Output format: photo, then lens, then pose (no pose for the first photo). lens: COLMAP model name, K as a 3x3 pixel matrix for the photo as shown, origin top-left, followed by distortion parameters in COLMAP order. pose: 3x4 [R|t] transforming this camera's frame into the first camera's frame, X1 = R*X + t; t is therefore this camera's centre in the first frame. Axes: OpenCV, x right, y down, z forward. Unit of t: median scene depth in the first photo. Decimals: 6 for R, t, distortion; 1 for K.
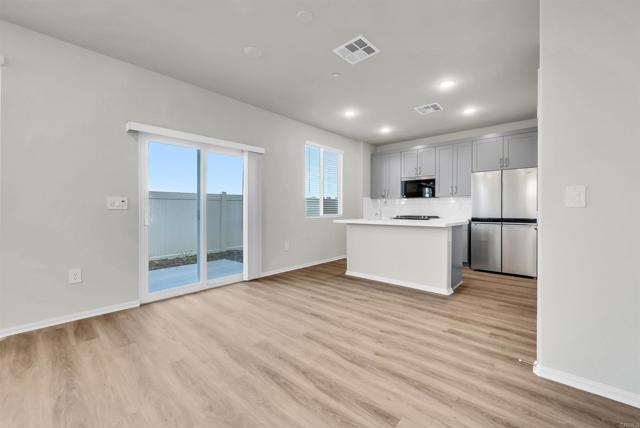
lens RADIAL K [[260.5, 0, 318.9], [0, 260.5, 211.0], [0, 0, 1]] dist [0.000663, 0.000305]
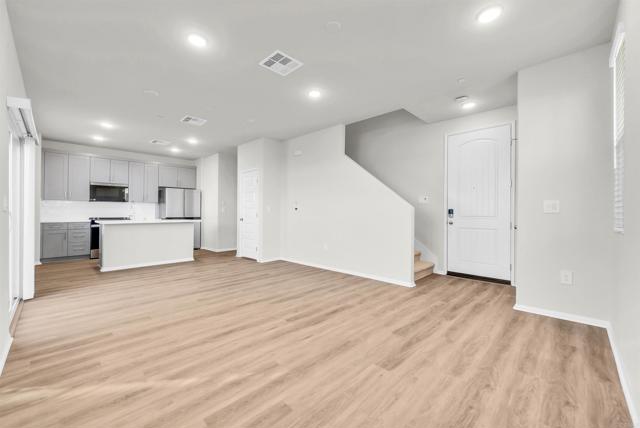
lens RADIAL K [[260.5, 0, 318.9], [0, 260.5, 211.0], [0, 0, 1]] dist [0.000663, 0.000305]
pose [[0.036511, 0.002978, 0.999329, -0.983714], [0.002773, 0.999991, -0.003082, -0.005898], [-0.999329, 0.002884, 0.036502, 0.057743]]
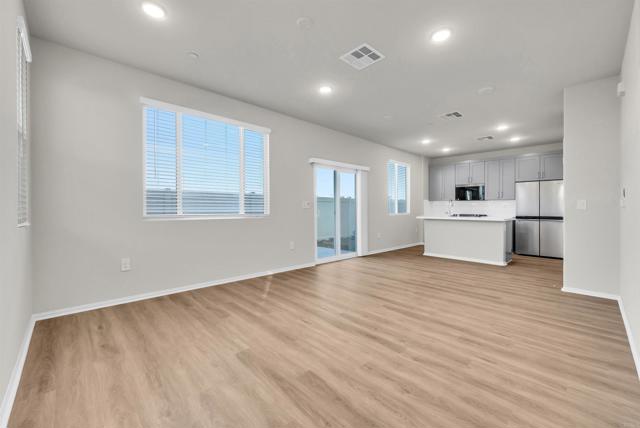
lens RADIAL K [[265.5, 0, 317.8], [0, 265.5, 207.3], [0, 0, 1]] dist [-0.001305, -0.000005]
pose [[0.997557, 0.005105, -0.069669, -0.380664], [-0.005757, 0.999941, -0.009166, -0.000574], [0.069618, 0.009544, 0.997528, -0.495625]]
